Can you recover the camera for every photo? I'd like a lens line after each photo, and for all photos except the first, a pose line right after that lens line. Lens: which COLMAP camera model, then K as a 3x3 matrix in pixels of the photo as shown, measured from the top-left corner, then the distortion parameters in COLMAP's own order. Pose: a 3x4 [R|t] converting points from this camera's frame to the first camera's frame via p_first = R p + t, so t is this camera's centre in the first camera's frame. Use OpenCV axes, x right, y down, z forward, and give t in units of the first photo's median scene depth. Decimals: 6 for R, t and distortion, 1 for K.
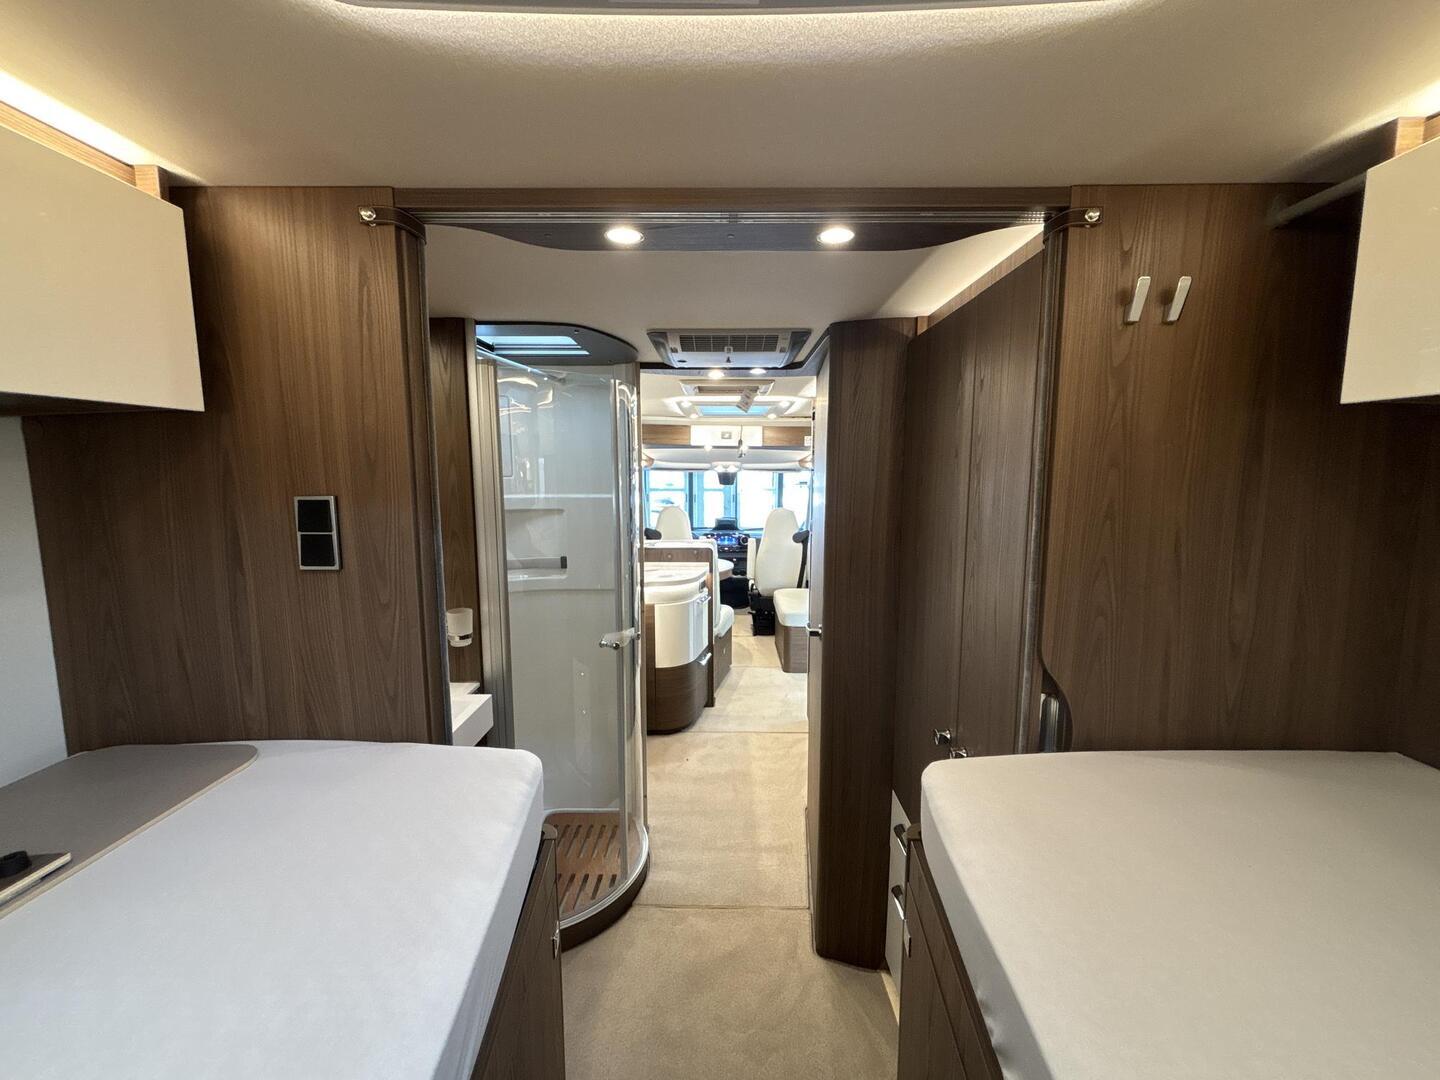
lens RADIAL K [[579.8, 0, 721.2], [0, 579.8, 540.1], [0, 0, 1]] dist [-0.000339, 0.000067]
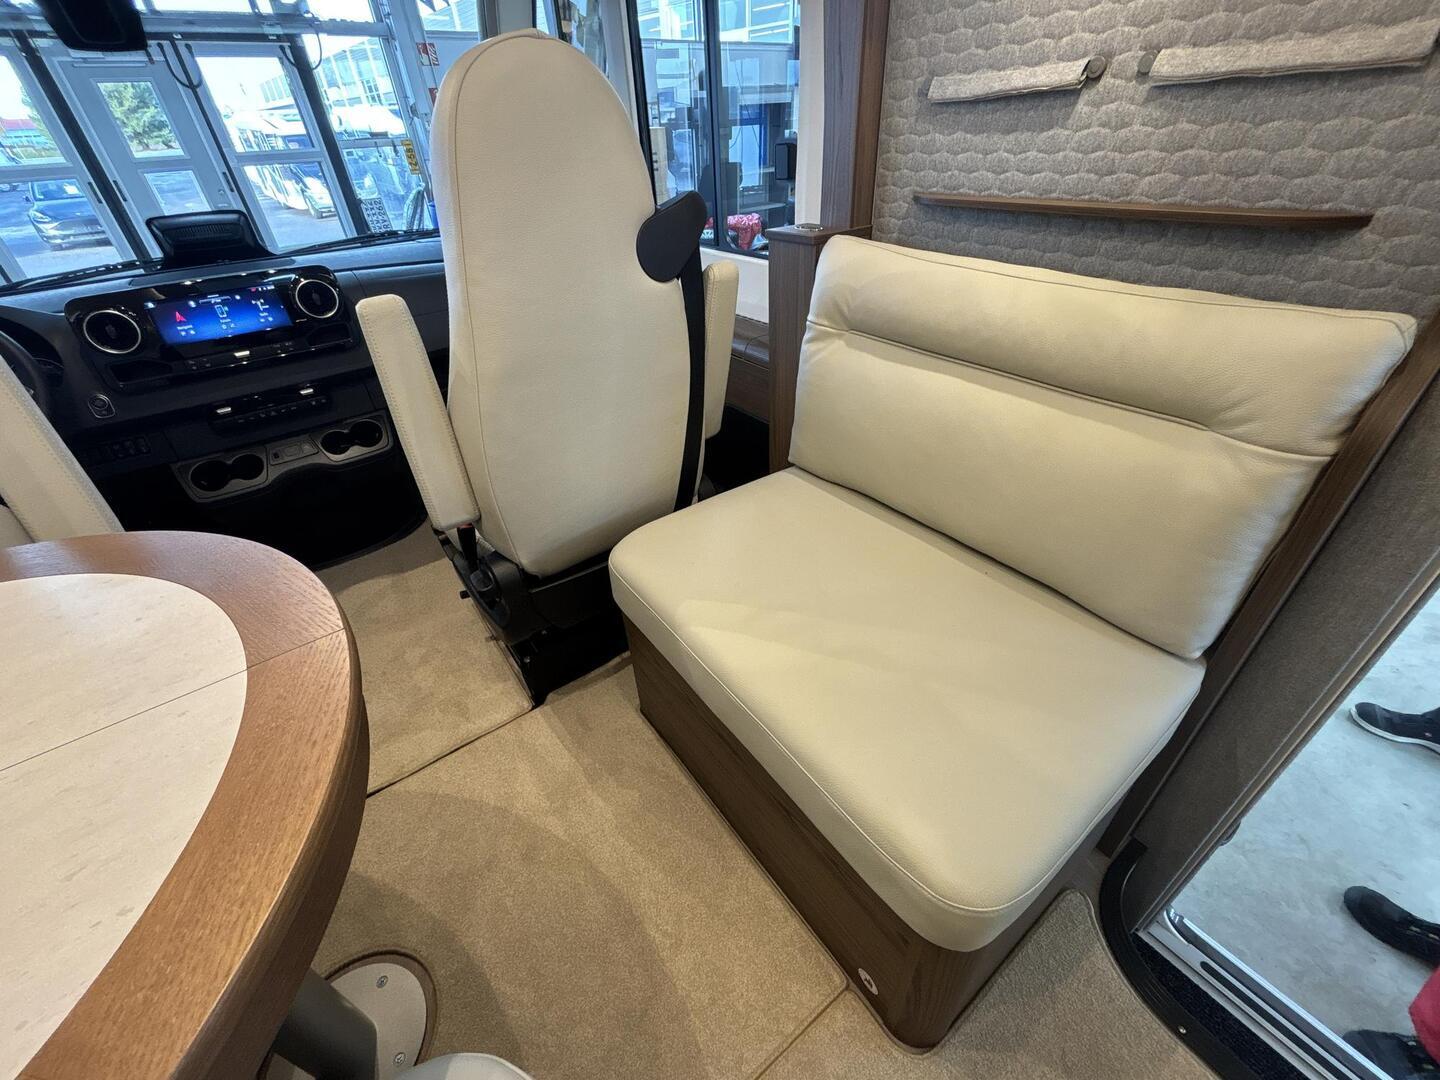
lens RADIAL K [[583.7, 0, 718.0], [0, 583.7, 537.9], [0, 0, 1]] dist [0.002909, 0.000541]
pose [[0.804803, -0.375199, 0.459910, 0.027923], [0.126274, 0.865353, 0.484994, -0.011115], [-0.579954, -0.332250, 0.743817, 0.741882]]
